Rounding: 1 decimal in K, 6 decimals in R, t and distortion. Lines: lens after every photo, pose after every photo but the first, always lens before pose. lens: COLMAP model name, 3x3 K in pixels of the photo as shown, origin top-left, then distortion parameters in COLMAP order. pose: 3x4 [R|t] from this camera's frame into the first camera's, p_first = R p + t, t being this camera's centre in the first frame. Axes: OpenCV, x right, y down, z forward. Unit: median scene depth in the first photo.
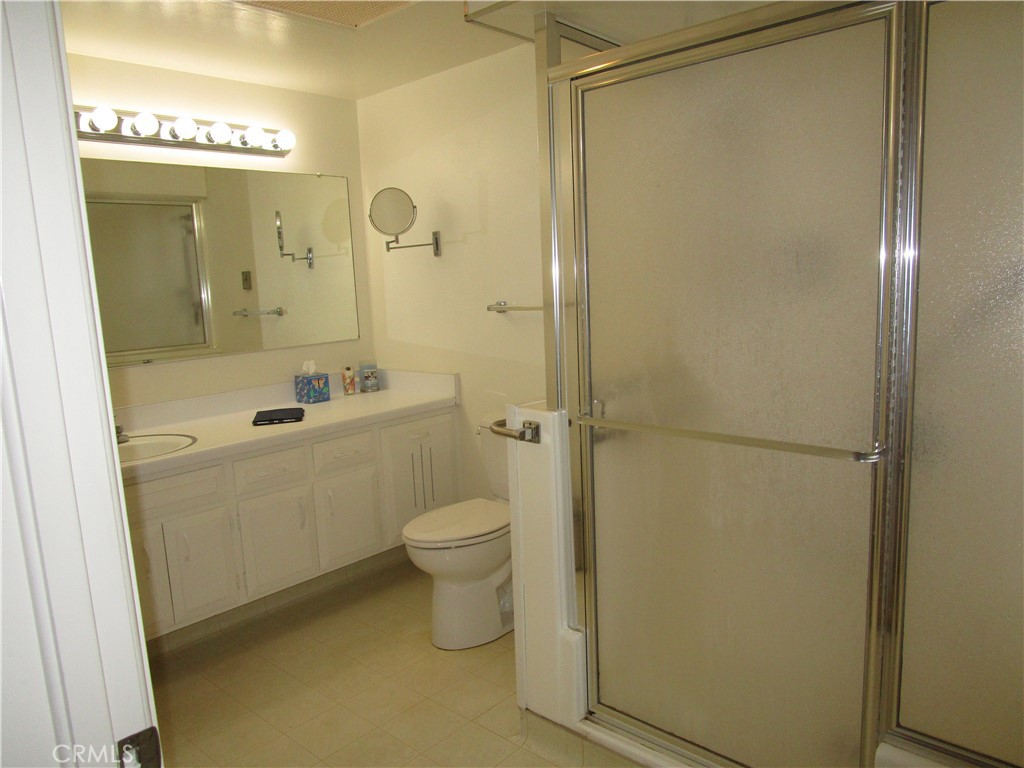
lens RADIAL K [[721.7, 0, 512.0], [0, 721.7, 384.0], [0, 0, 1]] dist [-0.034771, 0.007338]
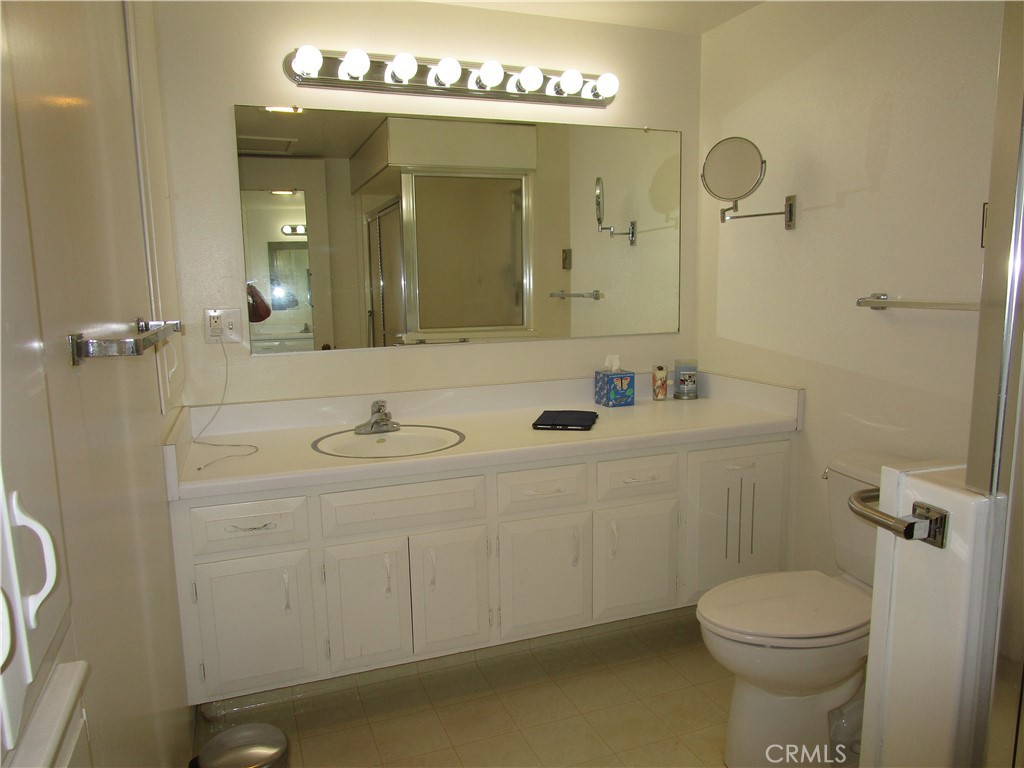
lens RADIAL K [[721.7, 0, 512.0], [0, 721.7, 384.0], [0, 0, 1]] dist [-0.034771, 0.007338]
pose [[0.890654, 0.097126, -0.444186, -0.014468], [-0.090693, 0.995236, 0.035767, -0.018404], [0.445544, 0.008428, 0.895220, 0.208201]]
